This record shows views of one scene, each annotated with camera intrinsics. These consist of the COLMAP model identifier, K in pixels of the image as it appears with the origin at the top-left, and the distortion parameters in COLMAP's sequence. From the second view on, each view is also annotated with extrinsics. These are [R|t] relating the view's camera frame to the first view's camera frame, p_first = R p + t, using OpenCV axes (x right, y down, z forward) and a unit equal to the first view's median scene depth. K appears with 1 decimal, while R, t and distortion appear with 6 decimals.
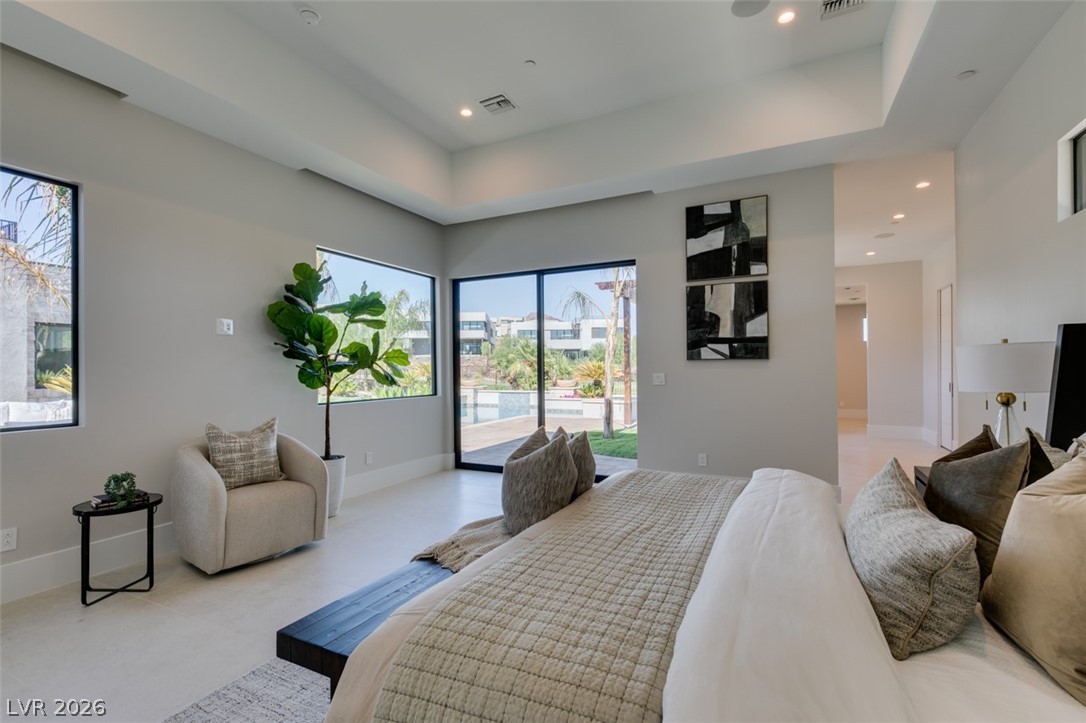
lens RADIAL K [[491.9, 0, 541.2], [0, 491.9, 367.1], [0, 0, 1]] dist [0.015885, -0.010250]
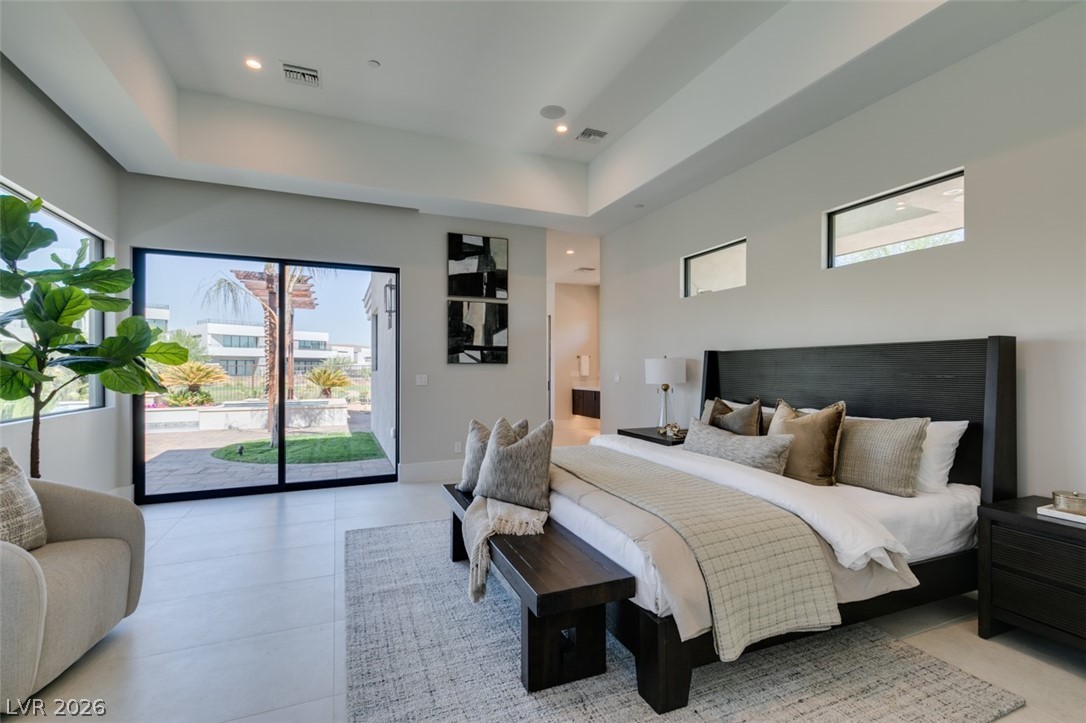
lens RADIAL K [[491.9, 0, 541.2], [0, 491.9, 367.1], [0, 0, 1]] dist [0.015885, -0.010250]
pose [[0.643636, 0.010518, 0.765260, -0.468590], [-0.005696, 0.999944, -0.008953, 0.003957], [-0.765311, 0.001404, 0.643660, 0.084630]]
